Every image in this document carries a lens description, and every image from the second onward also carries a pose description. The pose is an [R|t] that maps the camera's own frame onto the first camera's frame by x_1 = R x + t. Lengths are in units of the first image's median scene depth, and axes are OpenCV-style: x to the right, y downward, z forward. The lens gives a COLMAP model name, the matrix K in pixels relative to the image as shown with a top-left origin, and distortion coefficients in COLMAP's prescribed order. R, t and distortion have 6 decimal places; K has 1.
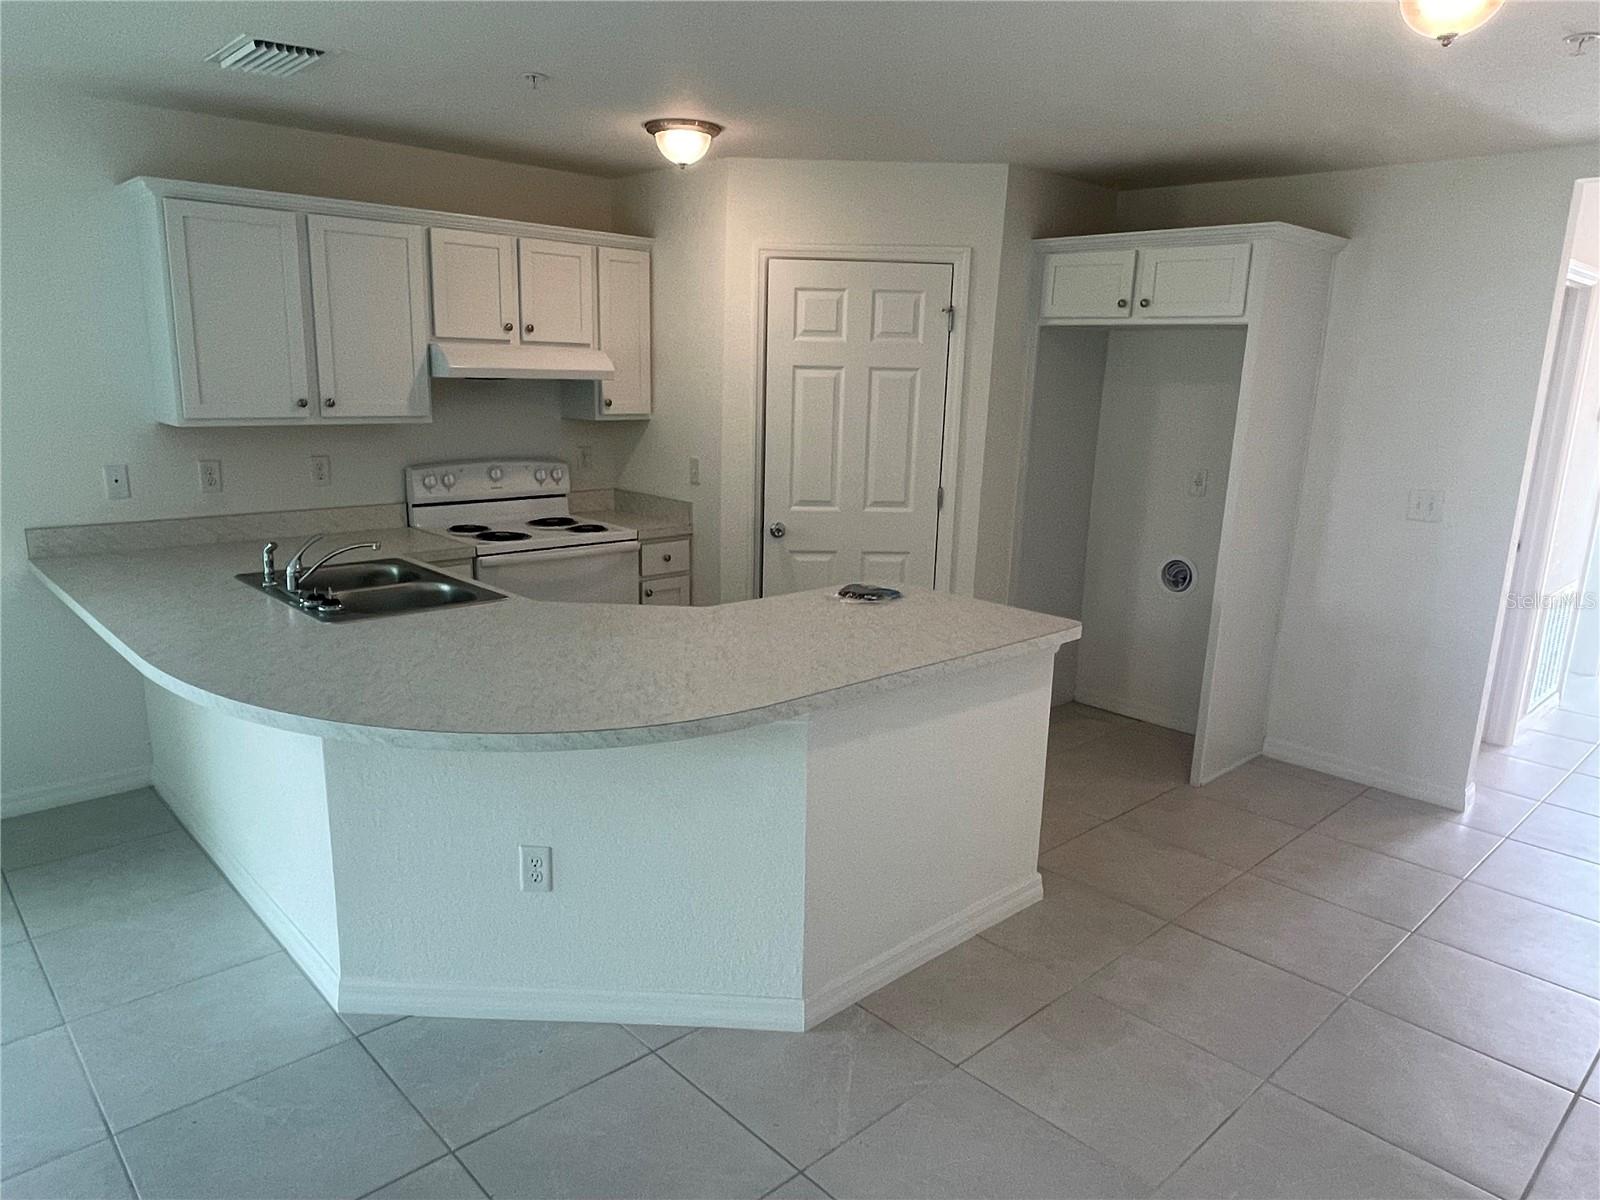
lens RADIAL K [[1056.9, 0, 800.0], [0, 1056.9, 600.0], [0, 0, 1]] dist [-0.000462, -0.003055]
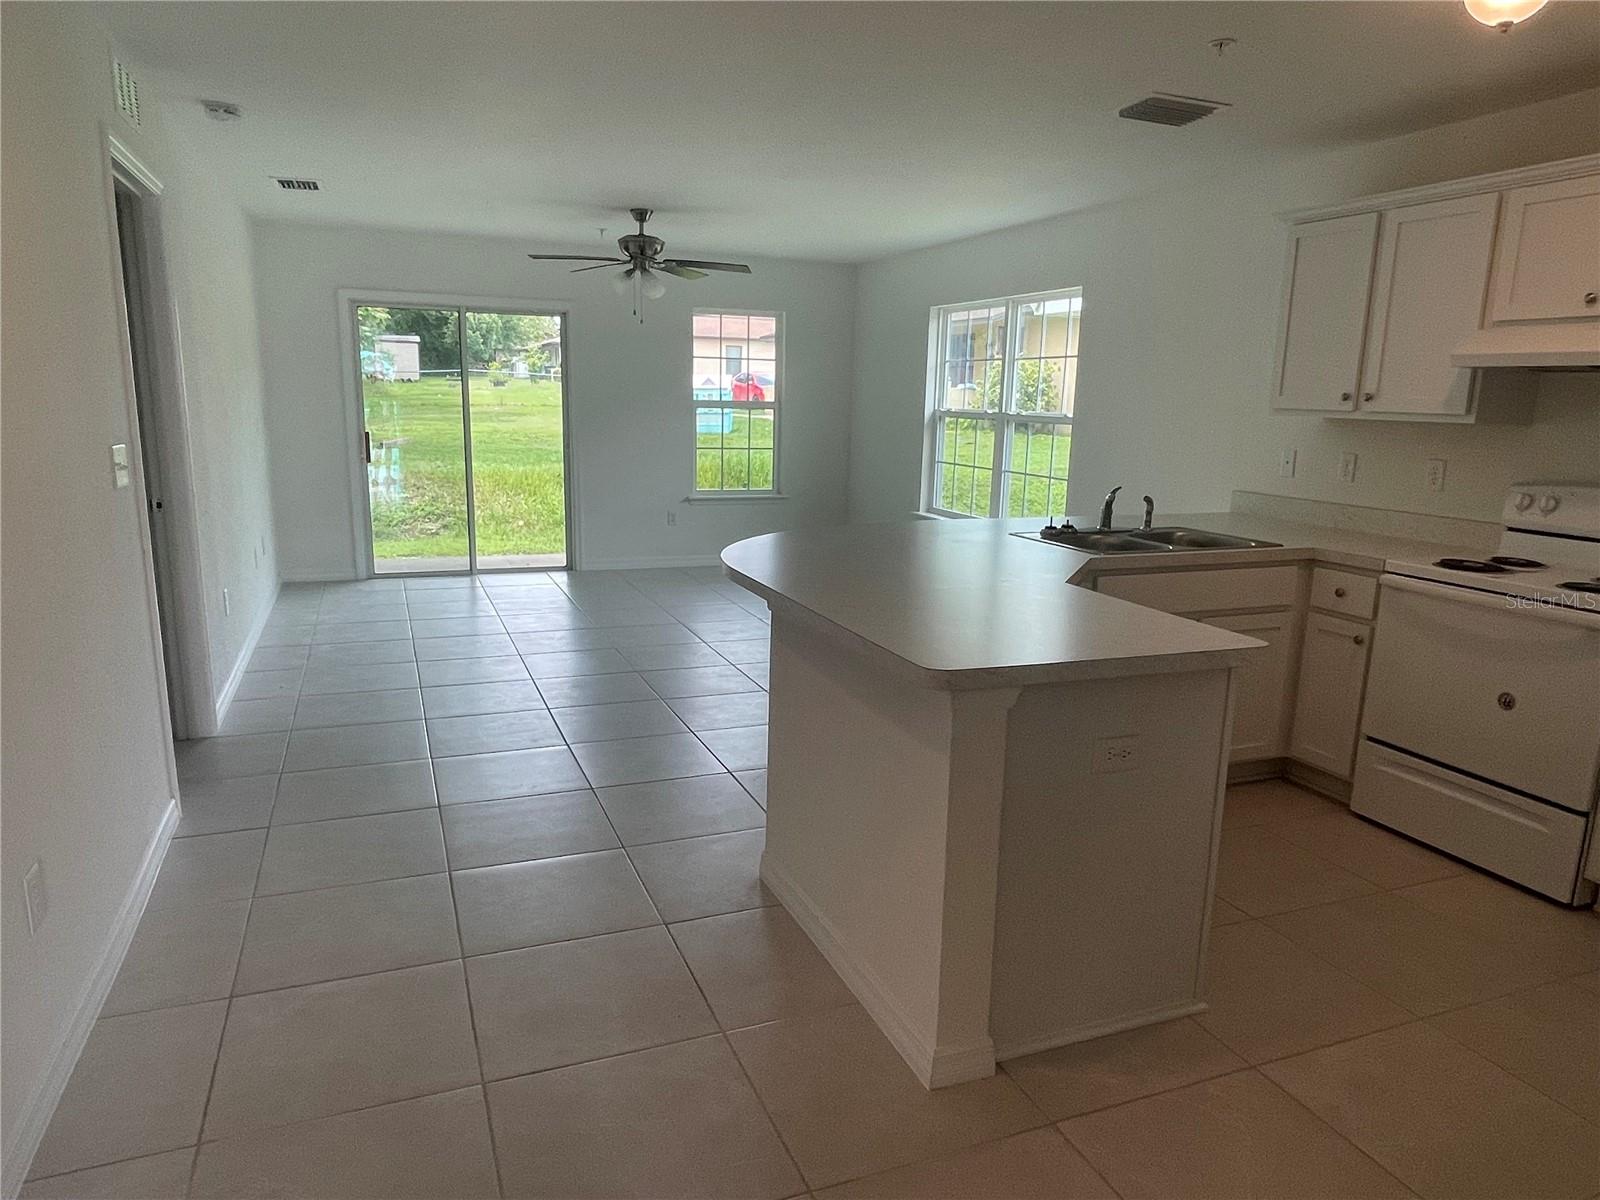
lens RADIAL K [[1061.5, 0, 835.1], [0, 1061.5, 596.2], [0, 0, 1]] dist [0.005379, 0.000846]
pose [[-0.342874, 0.156424, -0.926266, 0.691630], [-0.225037, 0.943649, 0.242661, -0.137514], [0.912028, 0.291646, -0.288352, 0.874288]]
